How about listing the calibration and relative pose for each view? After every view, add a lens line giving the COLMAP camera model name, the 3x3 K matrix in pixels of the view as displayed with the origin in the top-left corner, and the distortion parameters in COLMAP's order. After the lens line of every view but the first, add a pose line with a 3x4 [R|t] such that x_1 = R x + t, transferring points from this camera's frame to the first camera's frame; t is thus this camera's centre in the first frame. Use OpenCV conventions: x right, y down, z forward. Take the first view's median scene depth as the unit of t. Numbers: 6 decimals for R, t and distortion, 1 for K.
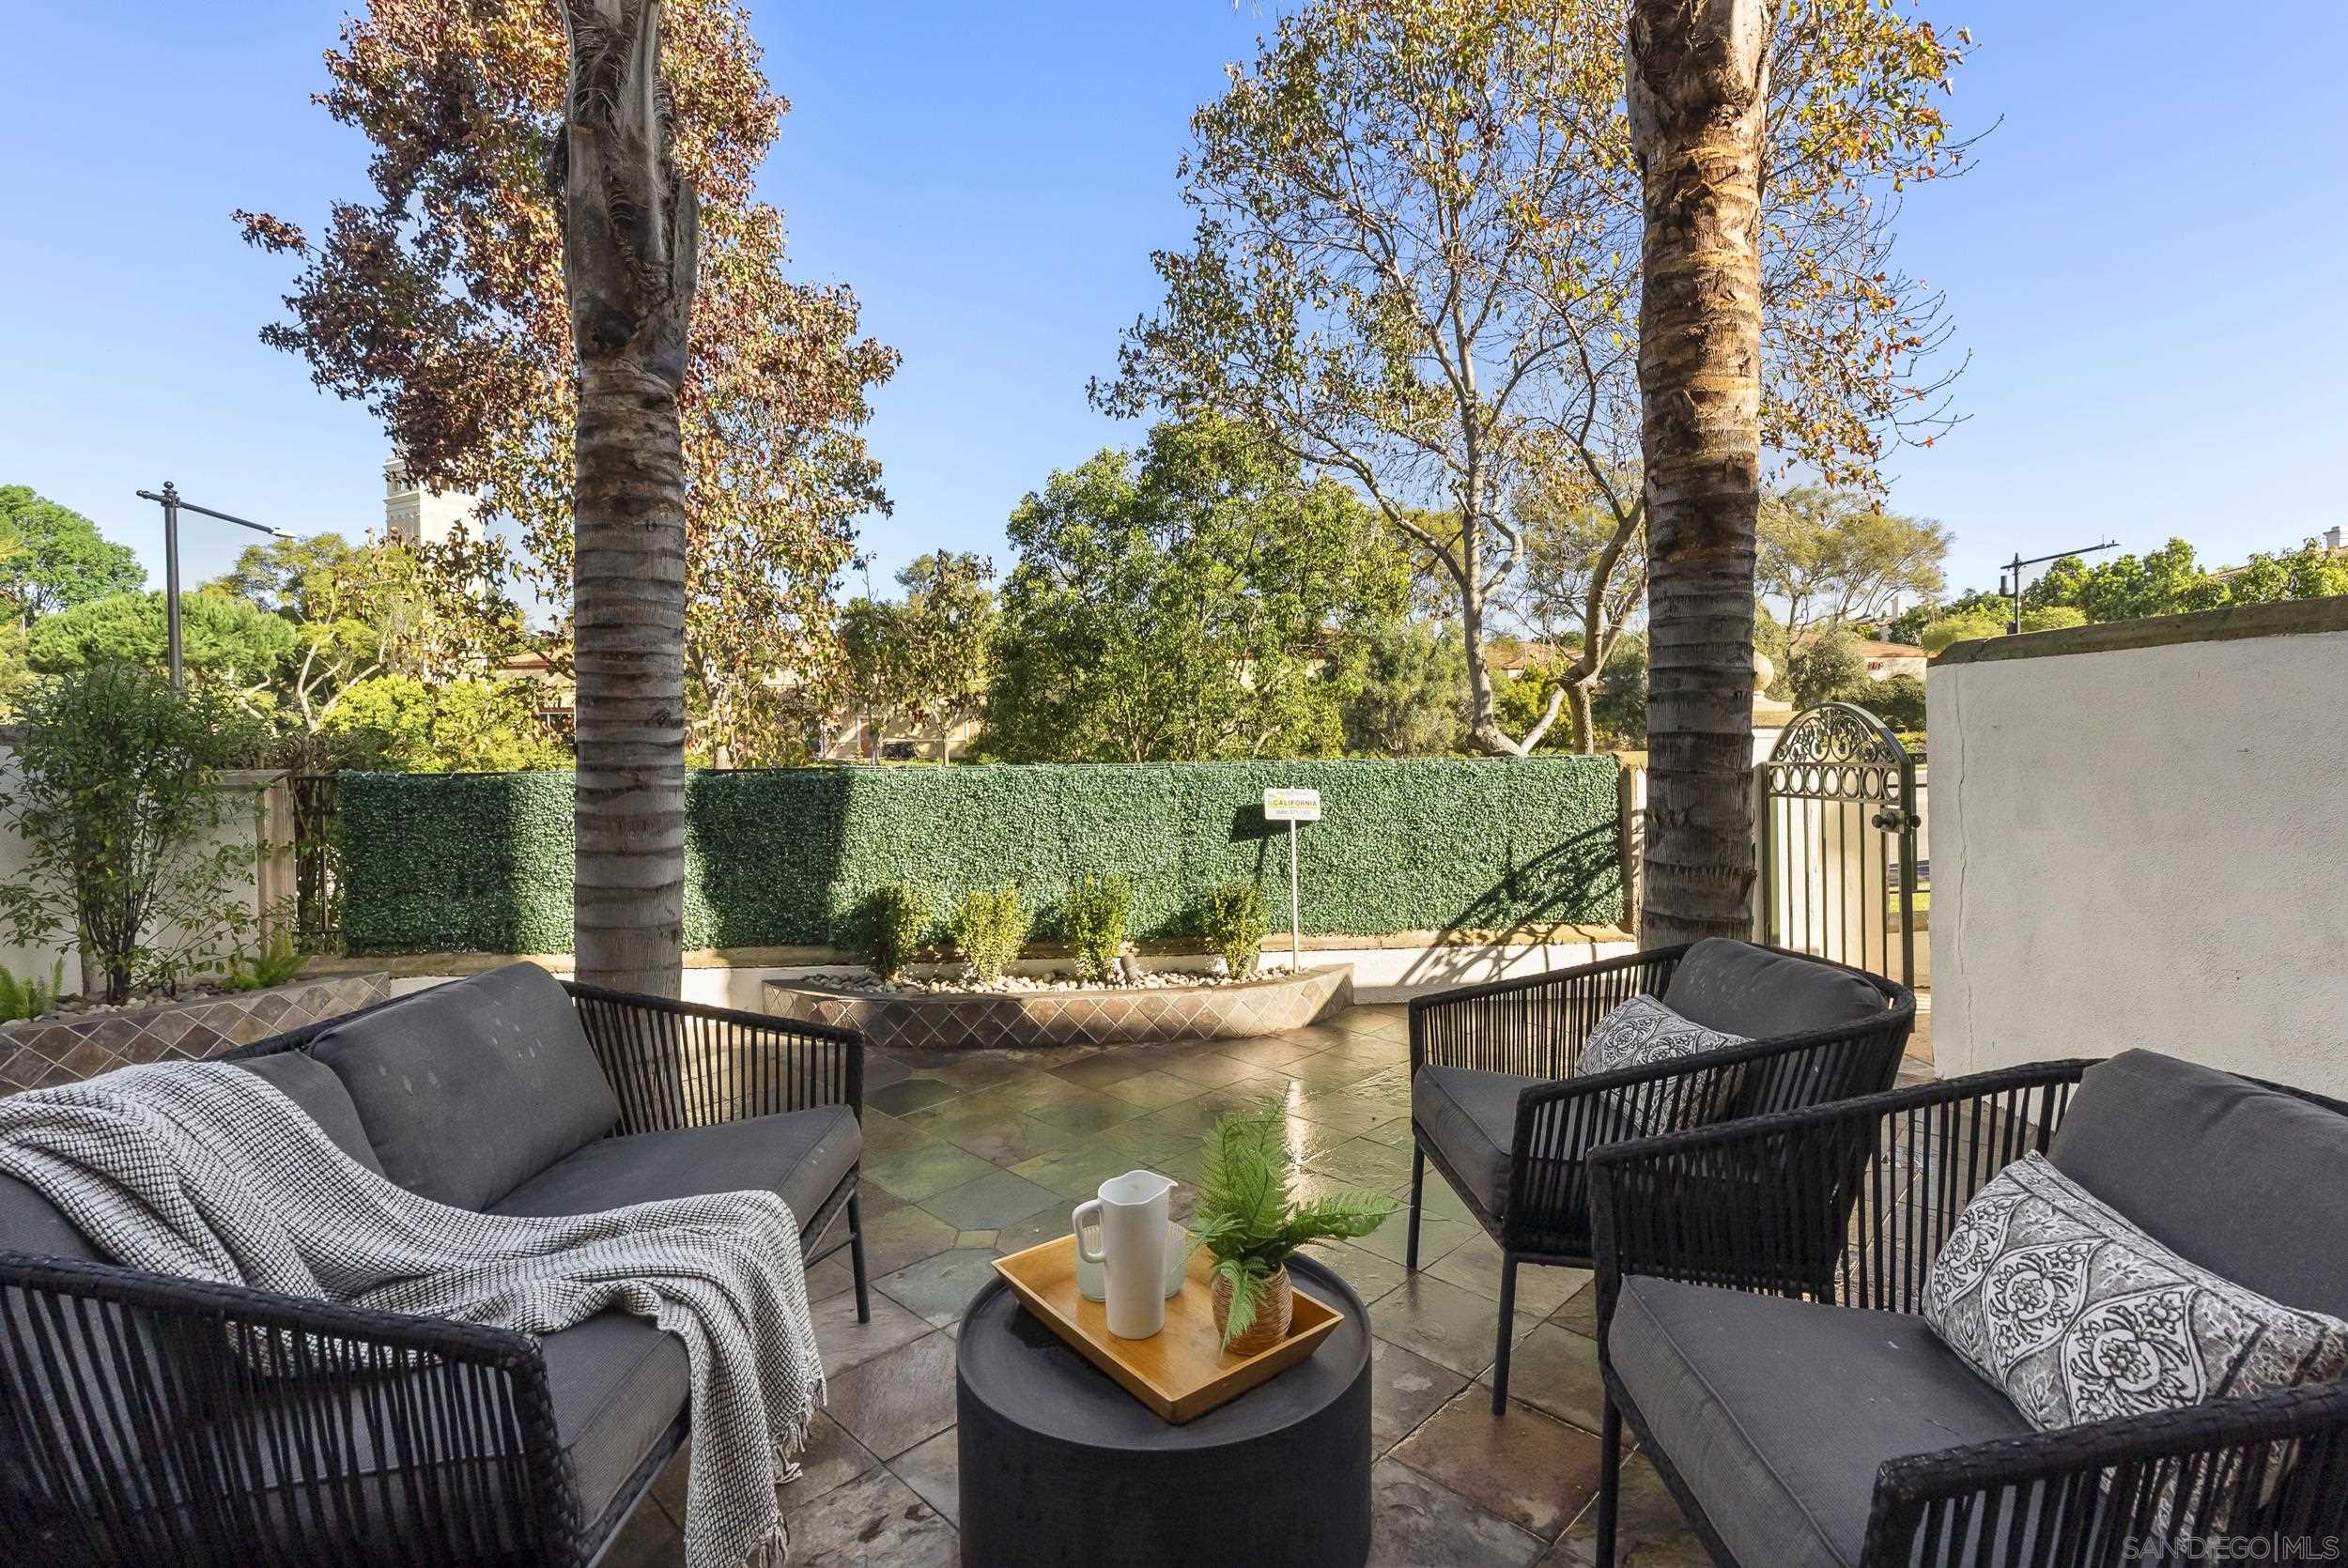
lens RADIAL K [[1066.8, 0, 1181.5], [0, 1066.8, 767.4], [0, 0, 1]] dist [-0.004147, -0.000412]
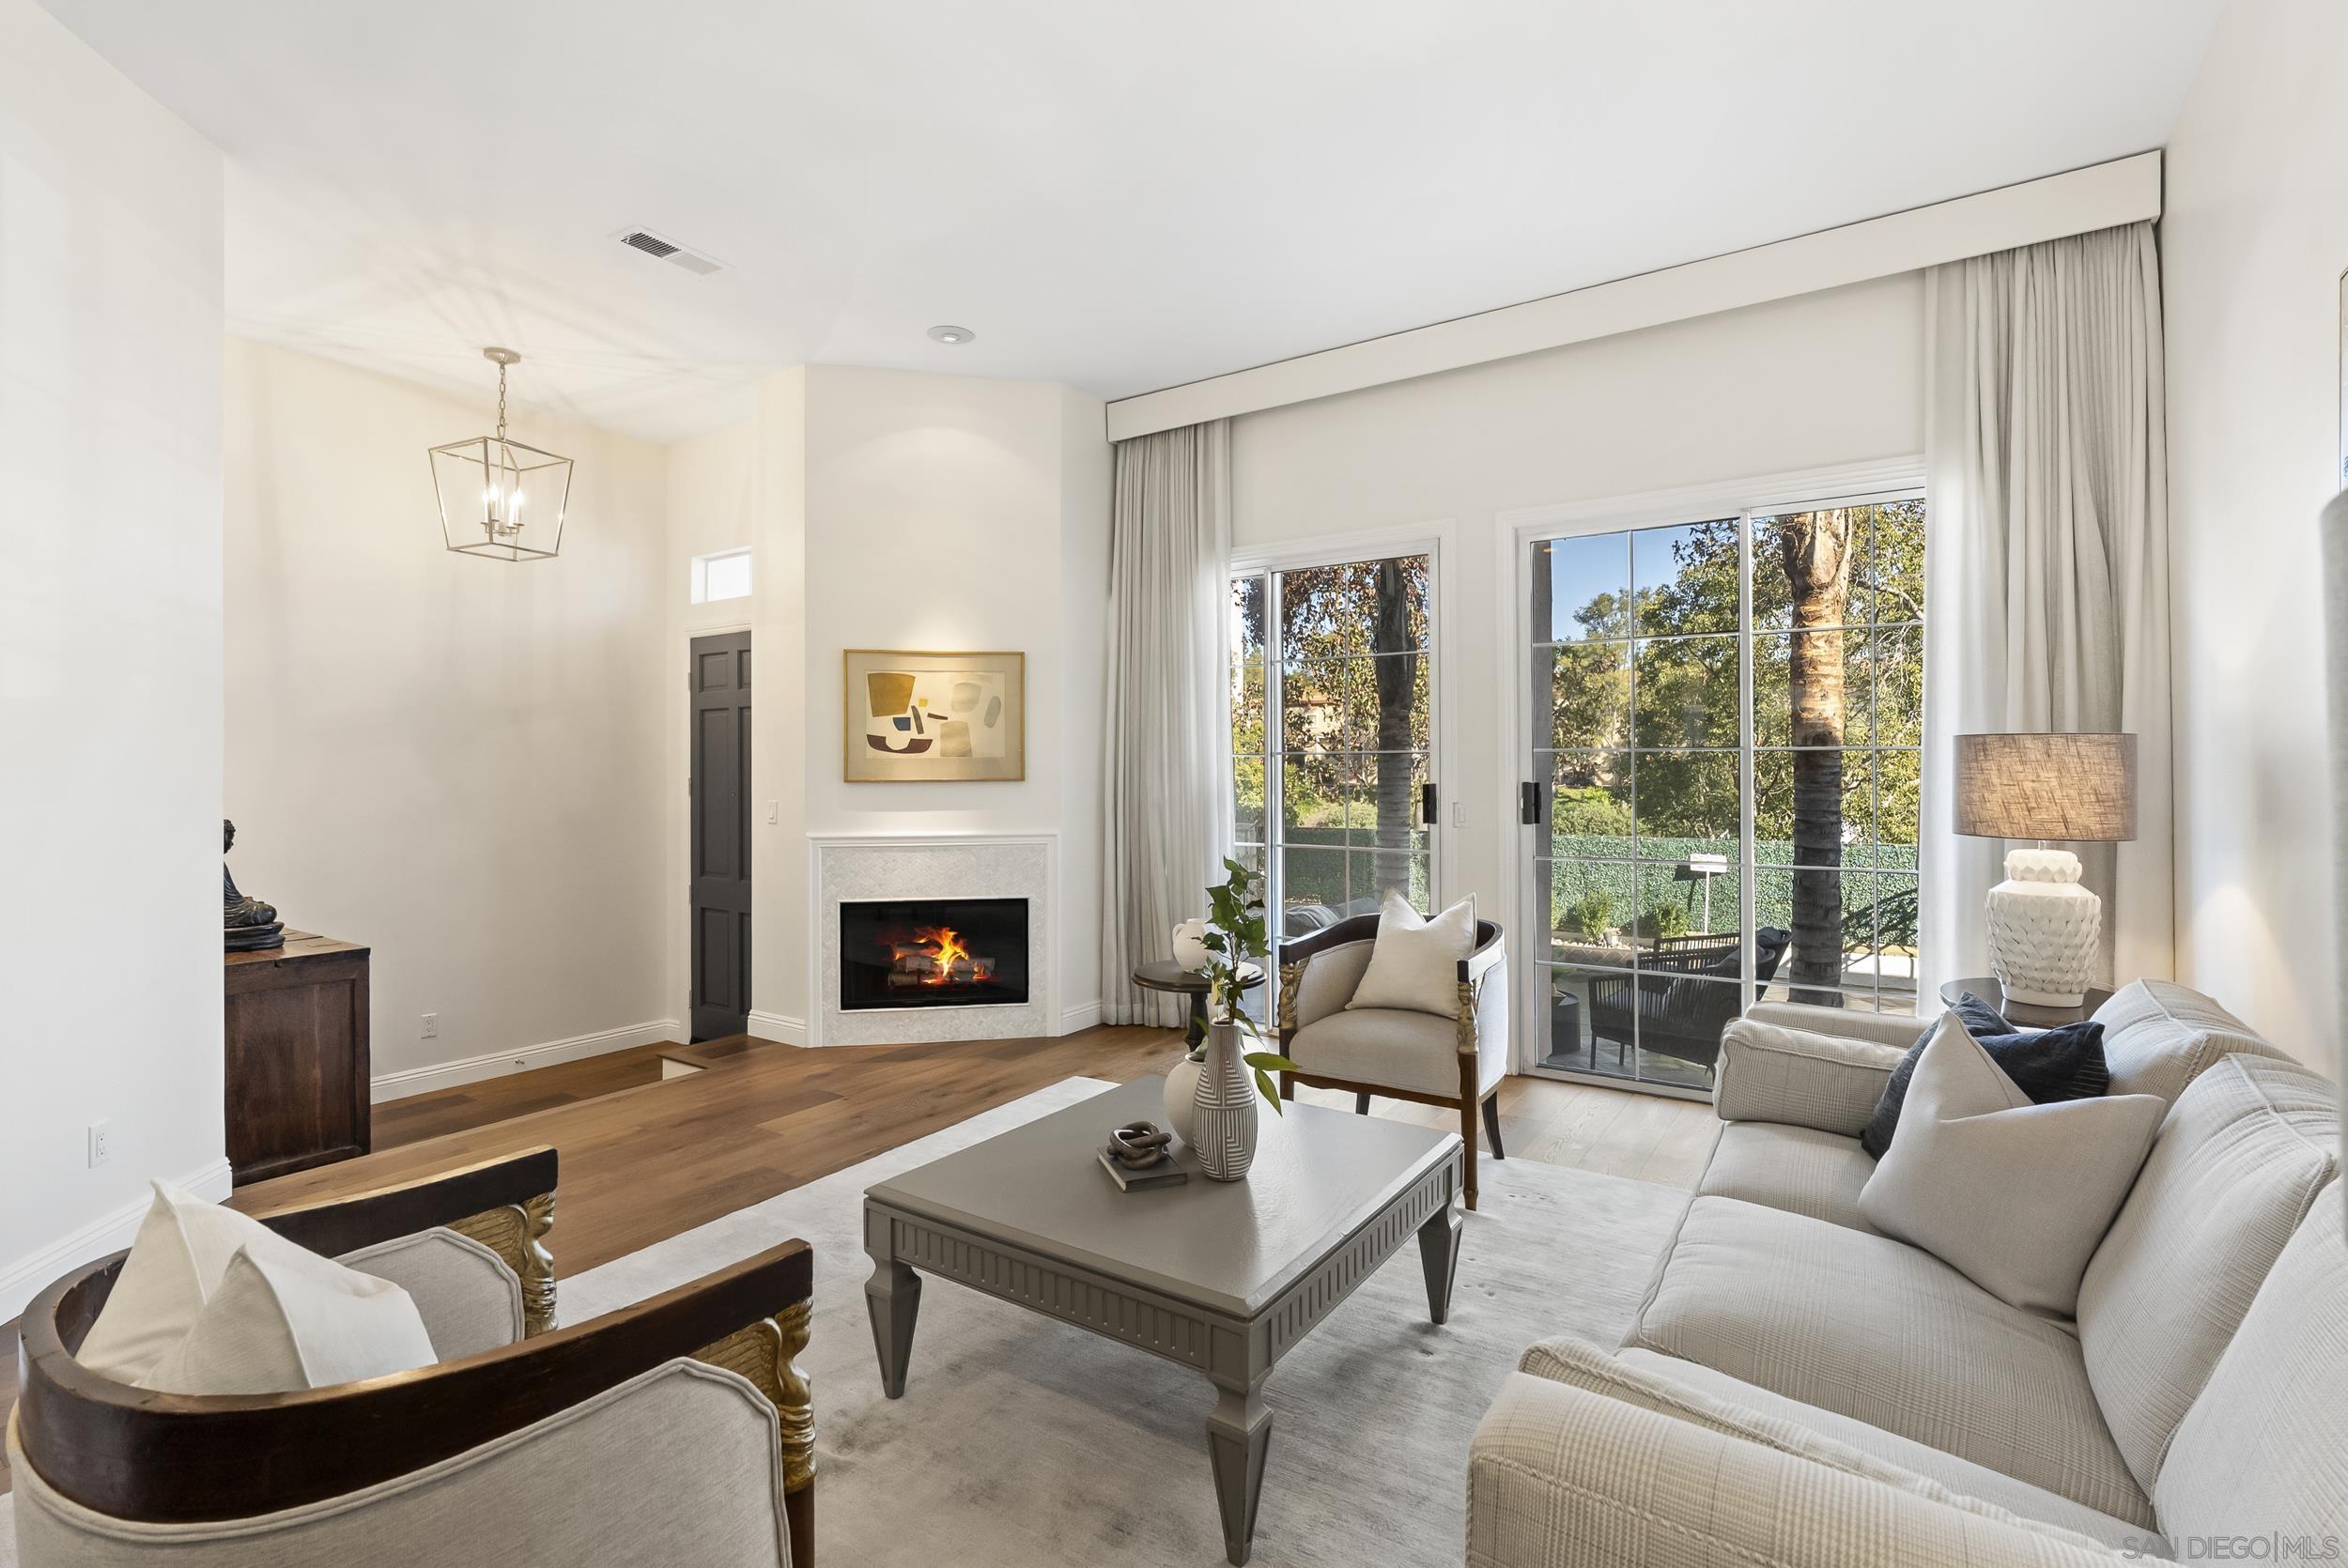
lens RADIAL K [[1066.8, 0, 1181.5], [0, 1066.8, 767.4], [0, 0, 1]] dist [-0.004147, -0.000412]
pose [[0.810384, 0.007704, -0.585848, 0.445188], [-0.017709, 0.999779, -0.011348, -0.094813], [0.585631, 0.019571, 0.810342, -1.051650]]
